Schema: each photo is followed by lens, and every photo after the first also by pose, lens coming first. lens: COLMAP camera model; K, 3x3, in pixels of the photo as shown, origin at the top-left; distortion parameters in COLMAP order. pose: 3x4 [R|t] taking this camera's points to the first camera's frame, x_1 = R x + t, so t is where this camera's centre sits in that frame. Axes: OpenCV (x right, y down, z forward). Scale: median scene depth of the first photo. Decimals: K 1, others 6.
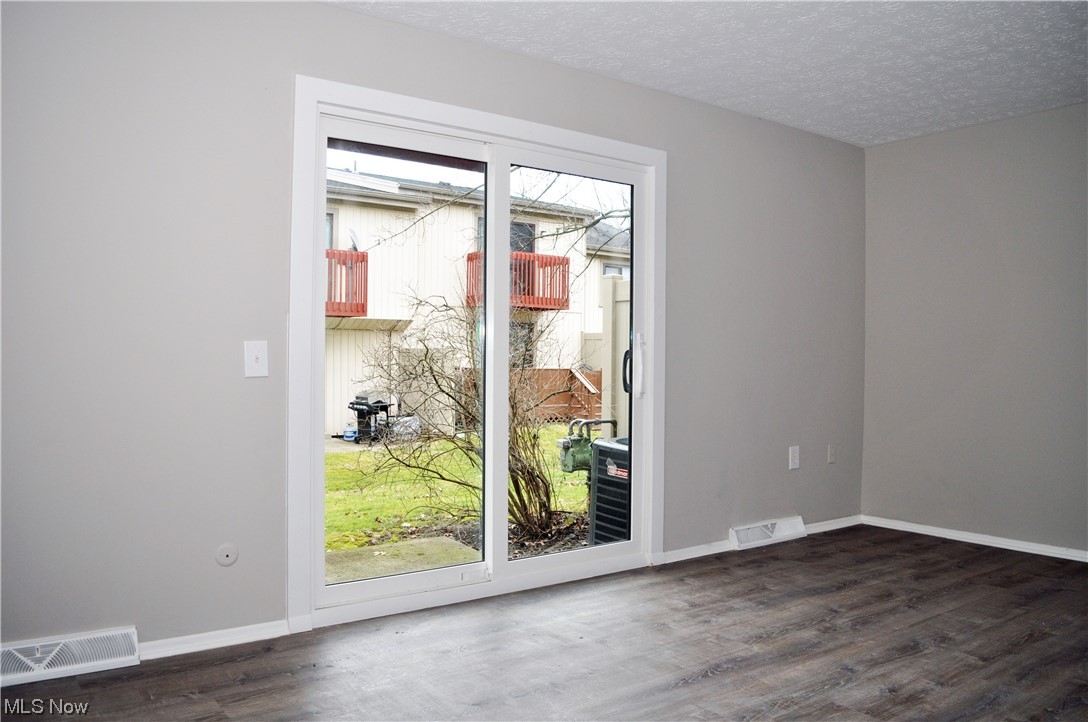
lens RADIAL K [[848.3, 0, 548.1], [0, 848.3, 356.1], [0, 0, 1]] dist [-0.088224, 0.018885]
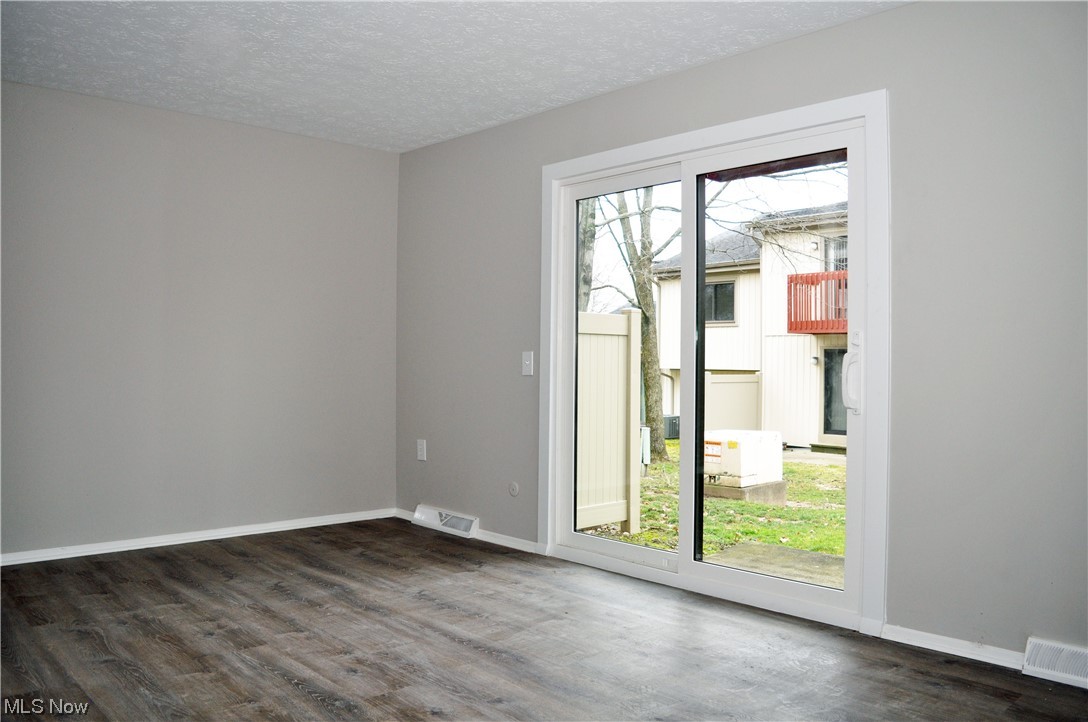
lens RADIAL K [[848.3, 0, 554.2], [0, 848.3, 370.1], [0, 0, 1]] dist [-0.088224, 0.018885]
pose [[0.117382, 0.004130, -0.993078, 1.299380], [-0.005606, 0.999978, 0.003496, 0.009976], [0.993071, 0.005156, 0.117402, 0.962667]]
